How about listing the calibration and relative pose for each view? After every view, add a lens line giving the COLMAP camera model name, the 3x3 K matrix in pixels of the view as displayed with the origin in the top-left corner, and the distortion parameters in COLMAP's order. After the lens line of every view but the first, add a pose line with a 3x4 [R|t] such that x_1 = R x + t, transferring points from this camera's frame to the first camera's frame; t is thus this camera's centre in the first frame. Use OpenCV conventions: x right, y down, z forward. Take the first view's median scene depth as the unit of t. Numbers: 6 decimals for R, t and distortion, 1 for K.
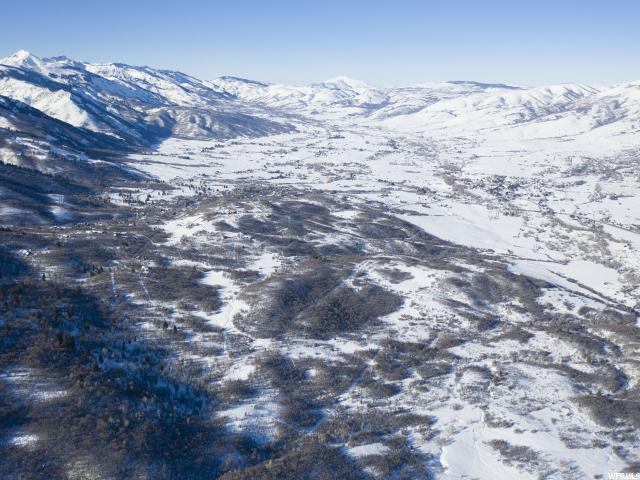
lens RADIAL K [[570.4, 0, 318.6], [0, 570.4, 238.3], [0, 0, 1]] dist [-0.031183, 0.020998]
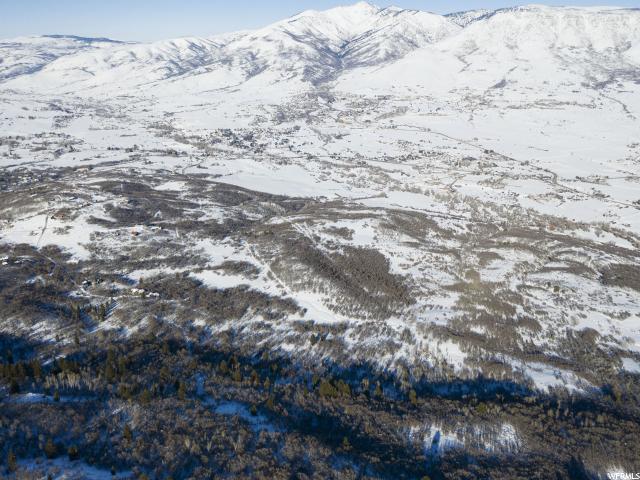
lens RADIAL K [[570.4, 0, 318.9], [0, 570.4, 238.6], [0, 0, 1]] dist [-0.031183, 0.020998]
pose [[0.762711, -0.215395, 0.609817, -0.179386], [0.169412, 0.976525, 0.133034, -0.022487], [-0.624157, 0.001844, 0.781297, 0.089519]]
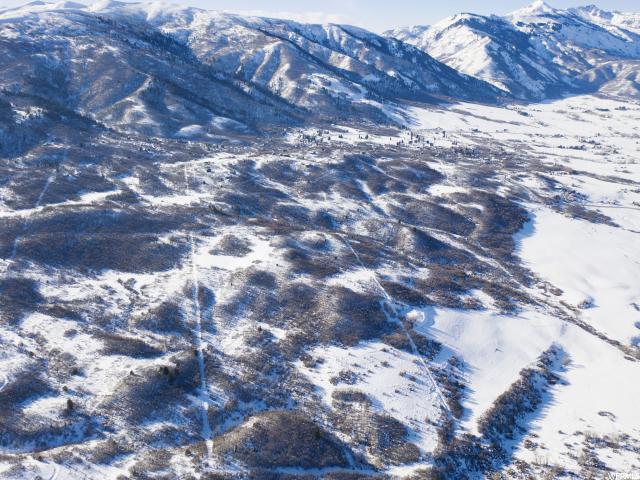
lens RADIAL K [[570.4, 0, 317.4], [0, 570.4, 240.5], [0, 0, 1]] dist [-0.031183, 0.020998]
pose [[0.590401, 0.271938, -0.759919, 0.293426], [-0.213157, 0.960637, 0.178157, -0.041123], [0.778454, 0.056798, 0.625127, 0.210751]]
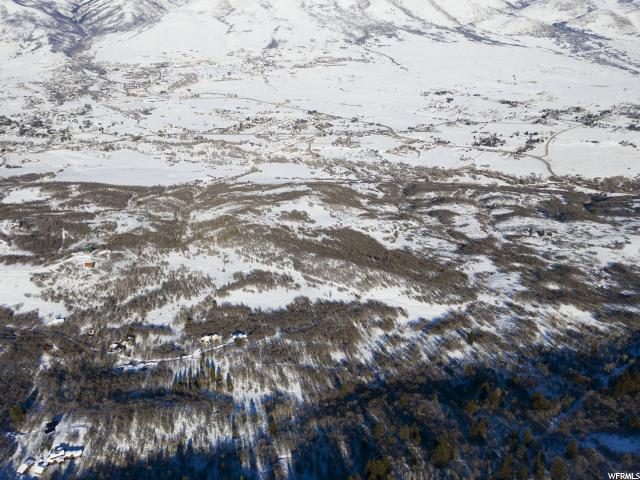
lens RADIAL K [[570.4, 0, 319.3], [0, 570.4, 237.3], [0, 0, 1]] dist [-0.031183, 0.020998]
pose [[0.375514, -0.364054, 0.852323, -0.226017], [0.251698, 0.925120, 0.284255, -0.054345], [-0.891985, 0.107786, 0.439027, 0.207205]]
